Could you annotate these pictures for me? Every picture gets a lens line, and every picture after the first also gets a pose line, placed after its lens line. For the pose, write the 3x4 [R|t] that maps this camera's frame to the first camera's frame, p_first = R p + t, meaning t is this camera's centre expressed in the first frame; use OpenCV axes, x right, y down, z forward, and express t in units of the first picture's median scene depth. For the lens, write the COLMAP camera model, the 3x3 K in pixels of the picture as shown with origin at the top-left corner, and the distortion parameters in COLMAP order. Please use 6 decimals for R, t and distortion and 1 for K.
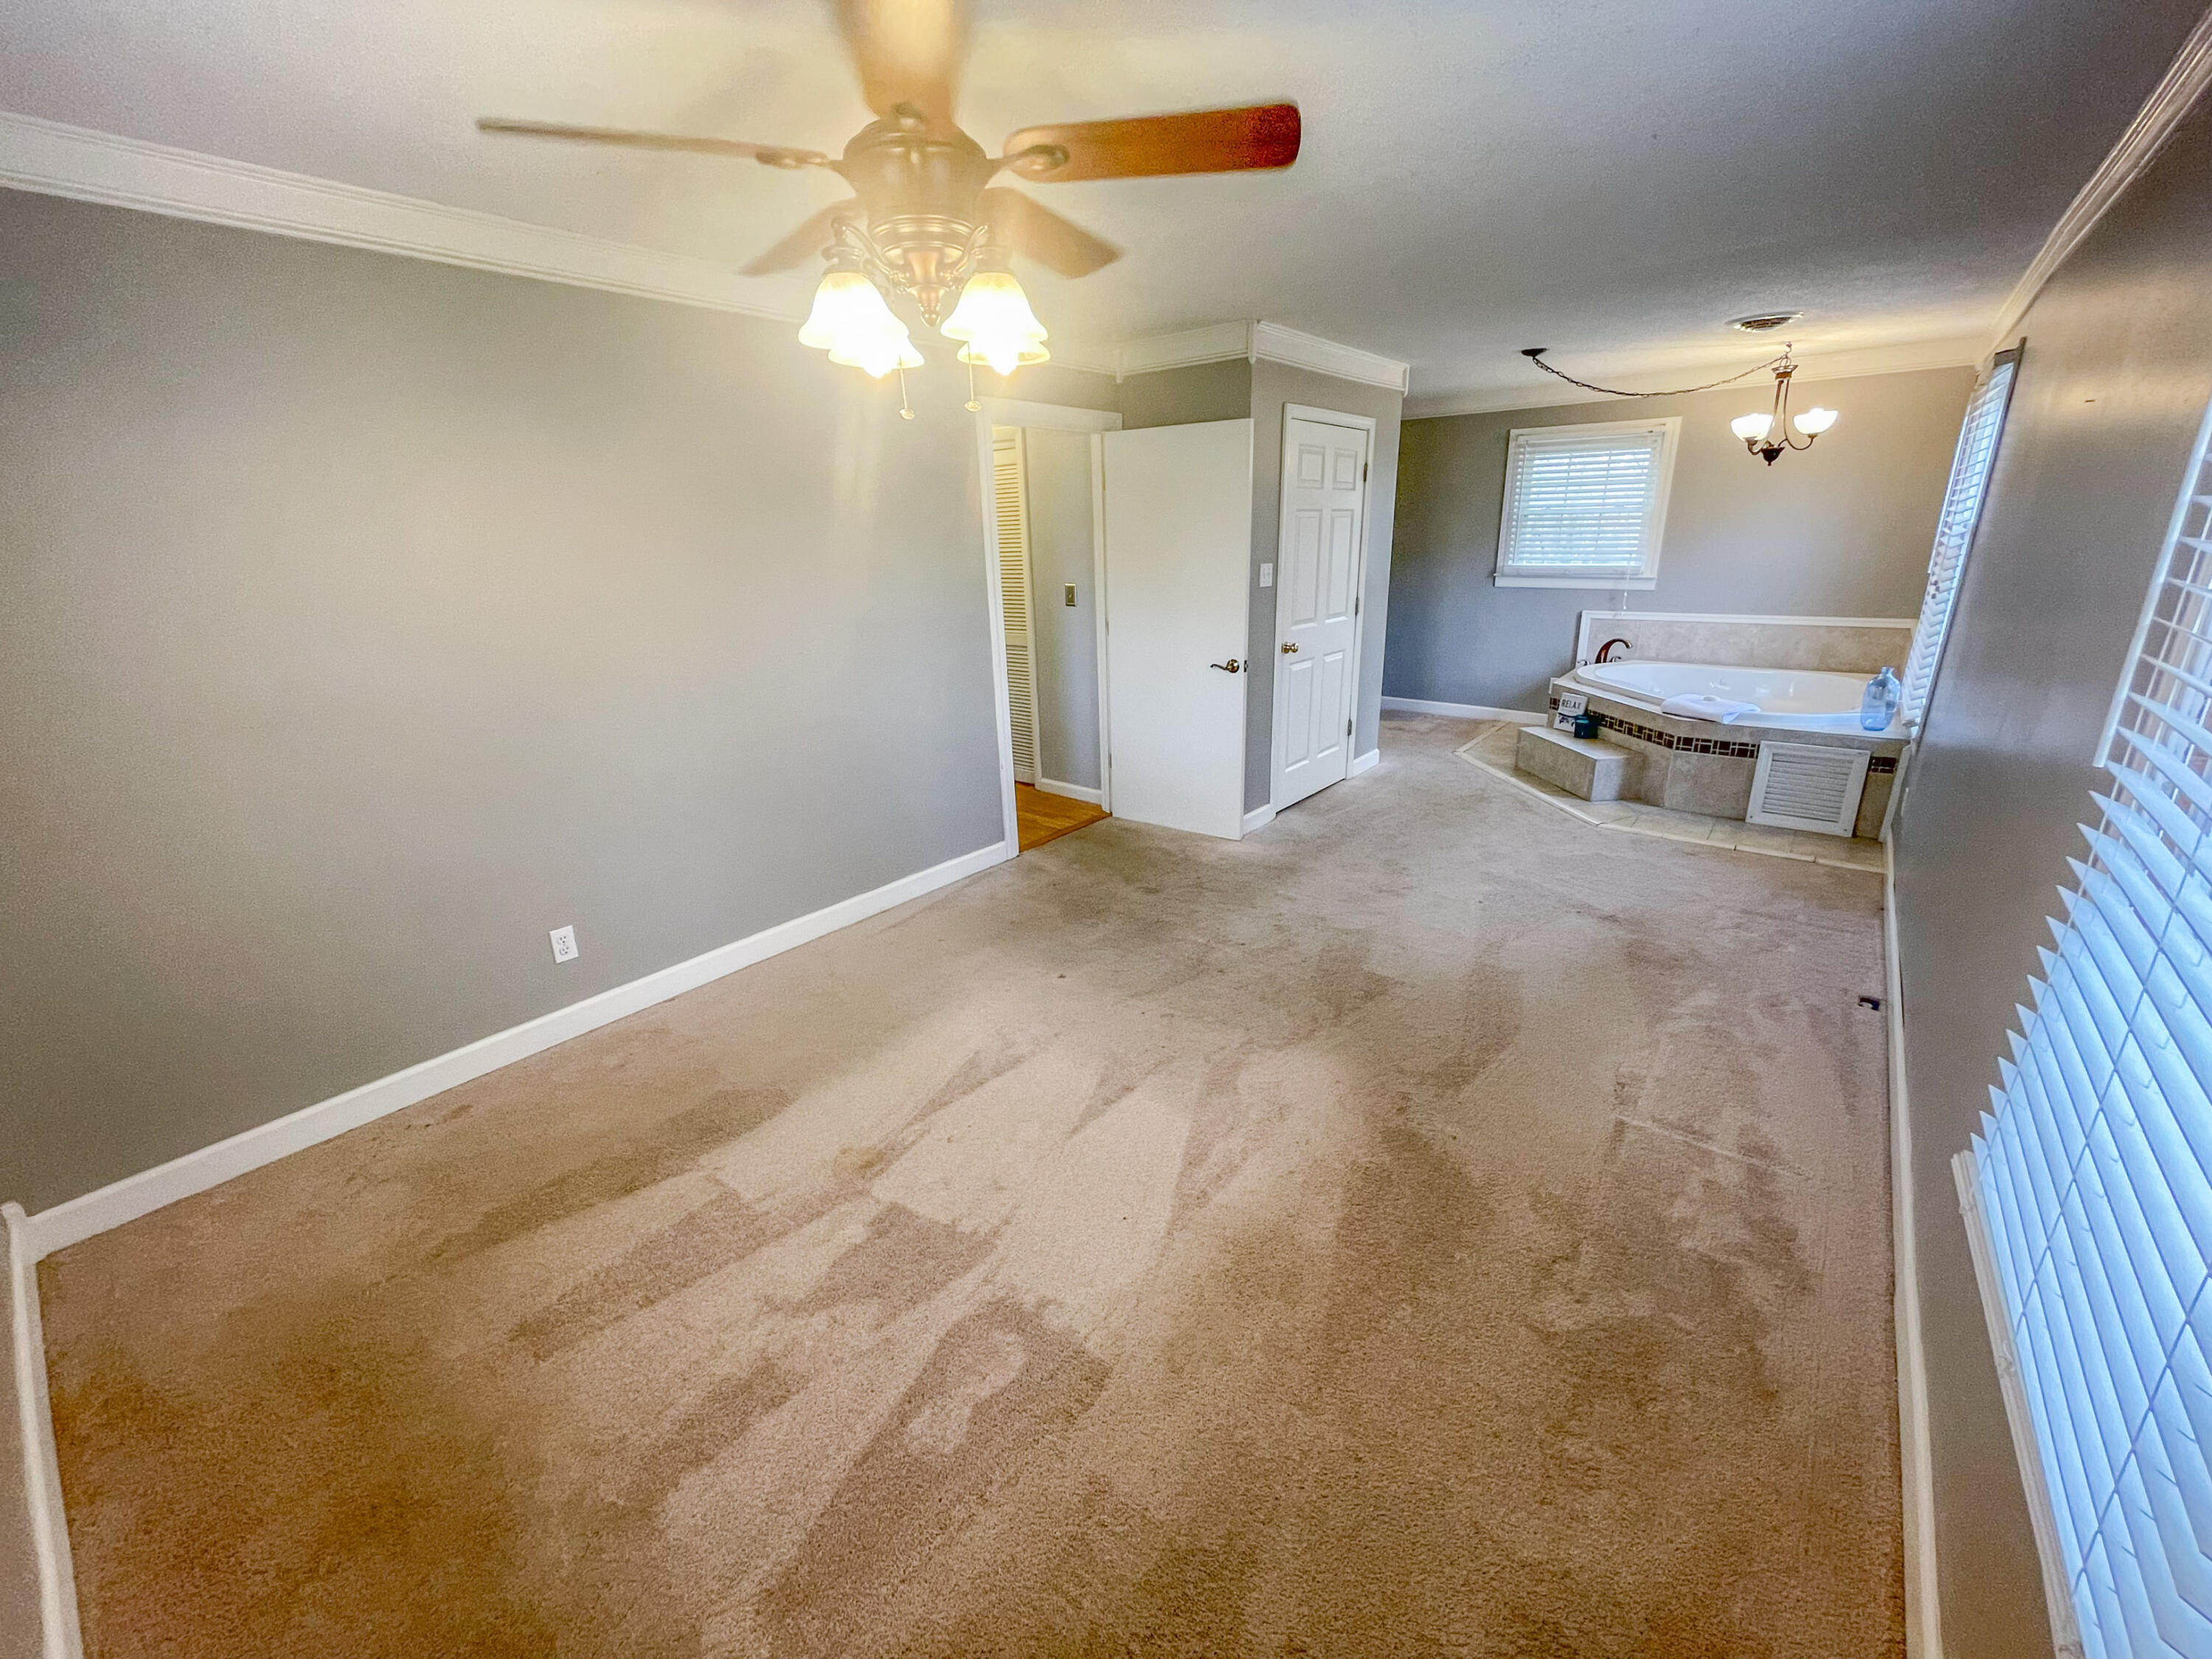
lens RADIAL K [[890.9, 0, 1104.3], [0, 890.9, 820.2], [0, 0, 1]] dist [-0.002975, -0.000070]
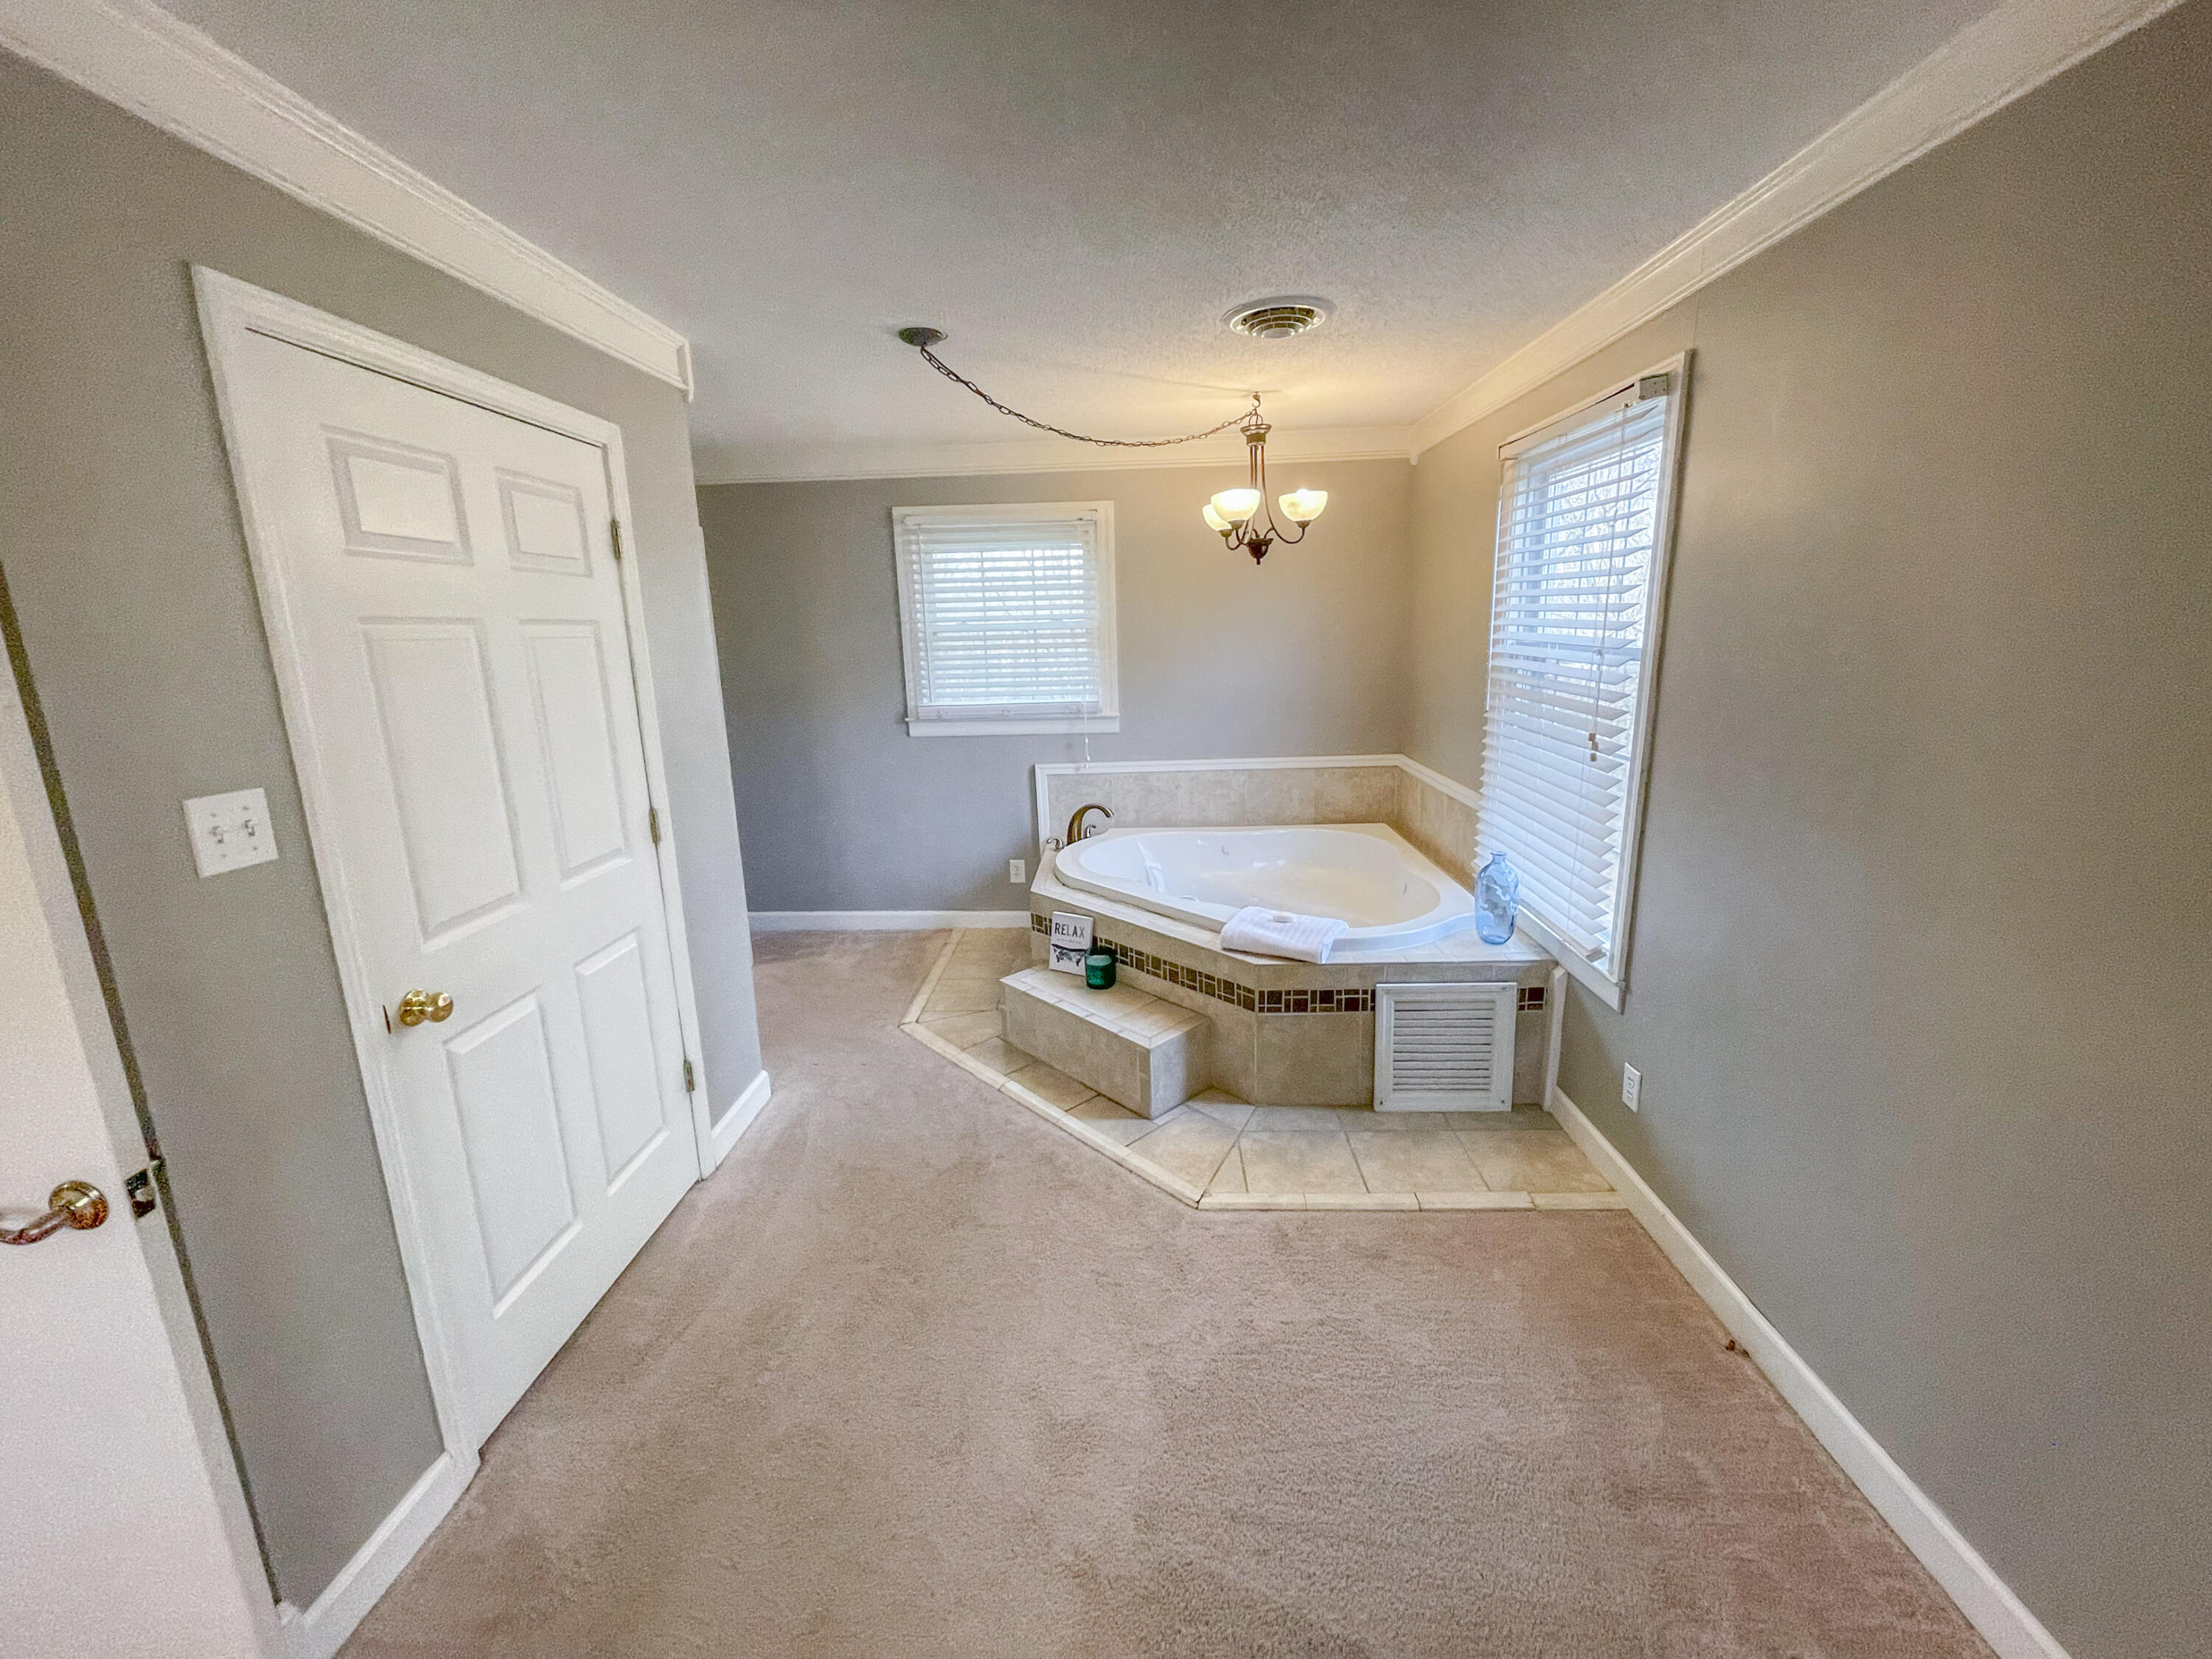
lens RADIAL K [[890.9, 0, 1104.3], [0, 890.9, 820.2], [0, 0, 1]] dist [-0.002975, -0.000070]
pose [[0.799829, -0.123119, 0.587465, 0.213853], [0.192885, 0.979546, -0.057322, -0.183956], [-0.568391, 0.159161, 0.807217, 0.533639]]
